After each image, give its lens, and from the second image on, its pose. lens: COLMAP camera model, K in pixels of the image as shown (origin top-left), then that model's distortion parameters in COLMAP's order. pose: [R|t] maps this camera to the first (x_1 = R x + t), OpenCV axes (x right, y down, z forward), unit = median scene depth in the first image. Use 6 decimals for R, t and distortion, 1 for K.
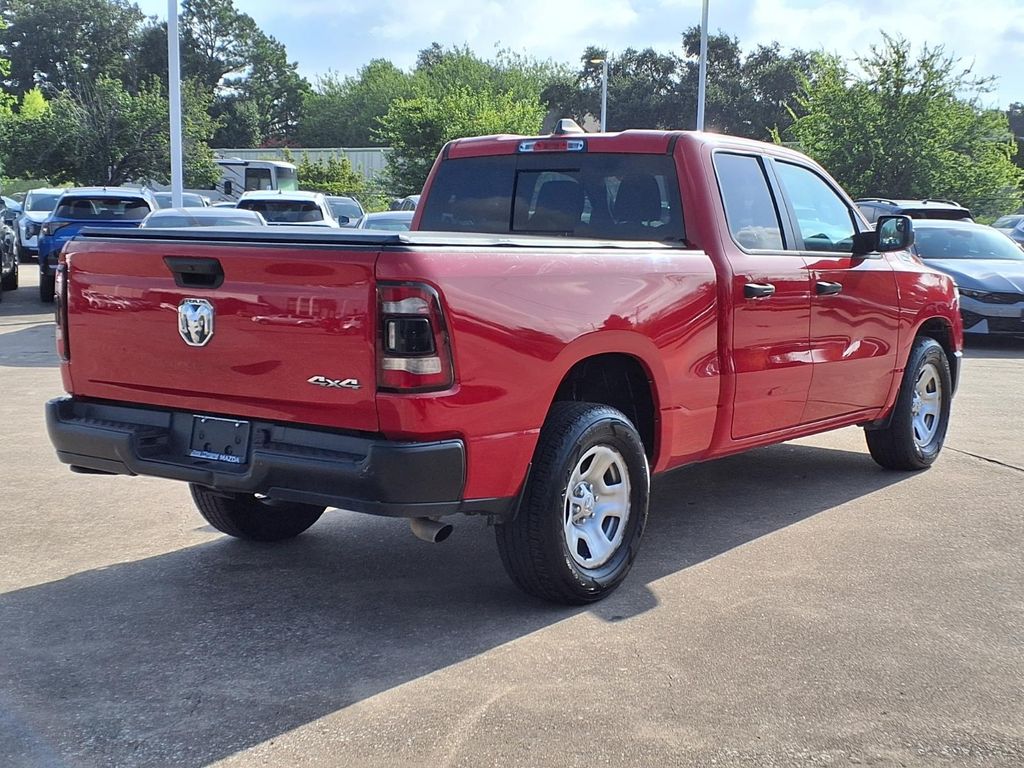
lens RADIAL K [[1387.4, 0, 513.5], [0, 1387.4, 383.2], [0, 0, 1]] dist [0.067538, 0.000000]
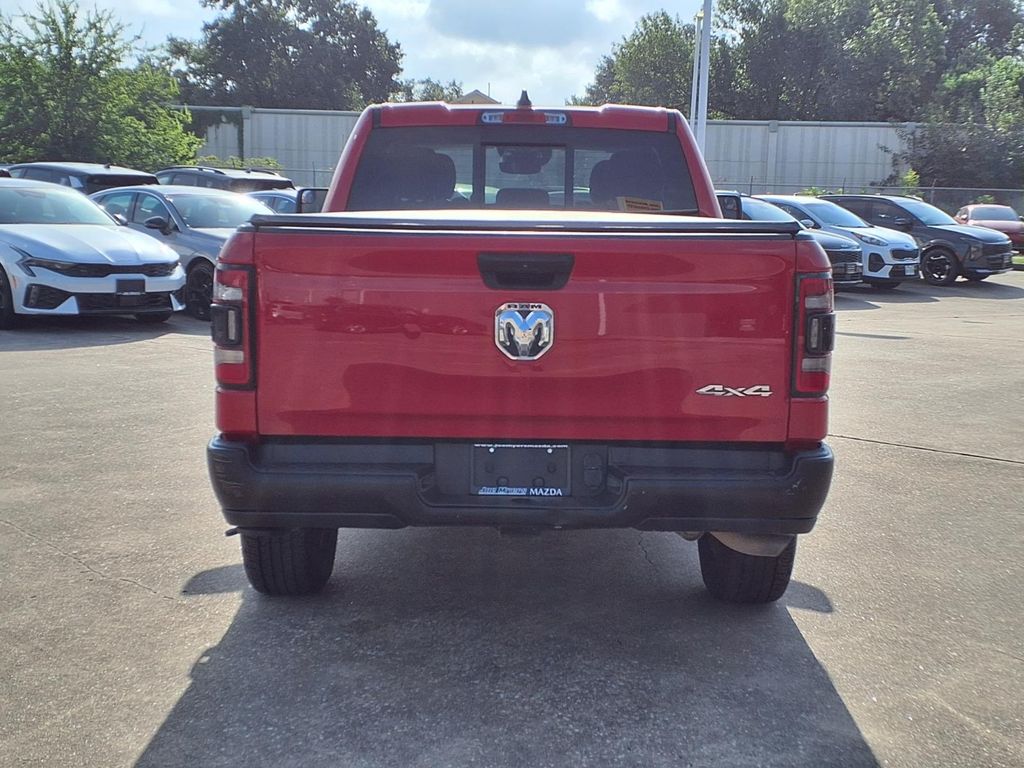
lens RADIAL K [[1387.4, 0, 520.4], [0, 1387.4, 377.8], [0, 0, 1]] dist [0.067538, 0.000000]
pose [[0.816086, -0.074824, 0.573066, -0.524664], [0.062667, 0.997194, 0.040958, -0.037559], [-0.574522, 0.002487, 0.818485, 0.250410]]
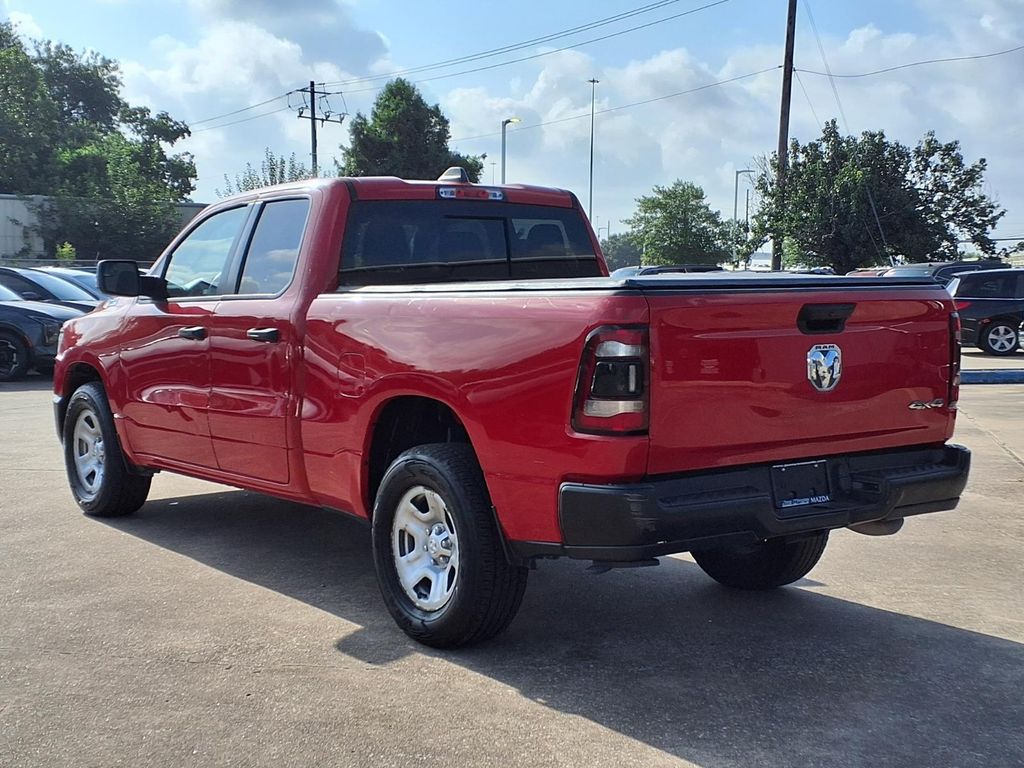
lens RADIAL K [[1387.4, 0, 516.8], [0, 1387.4, 388.7], [0, 0, 1]] dist [0.067538, 0.000000]
pose [[0.328739, -0.091305, 0.939997, -0.938106], [0.118391, 0.991448, 0.054899, -0.083029], [-0.936971, 0.093239, 0.336737, 0.651810]]
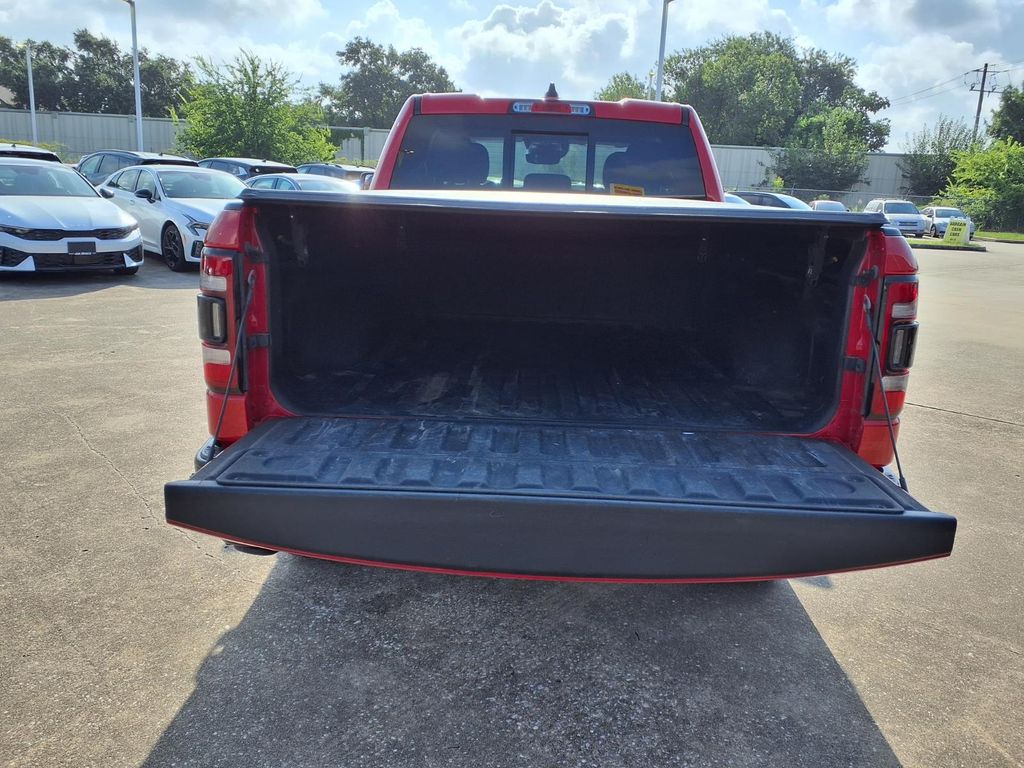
lens RADIAL K [[829.0, 0, 515.8], [0, 829.0, 390.6], [0, 0, 1]] dist [-0.000519, 0.028687]
pose [[0.828062, -0.114898, 0.548737, -0.353803], [0.038140, 0.988051, 0.149331, -0.060006], [-0.559338, -0.102726, 0.822550, 0.505412]]
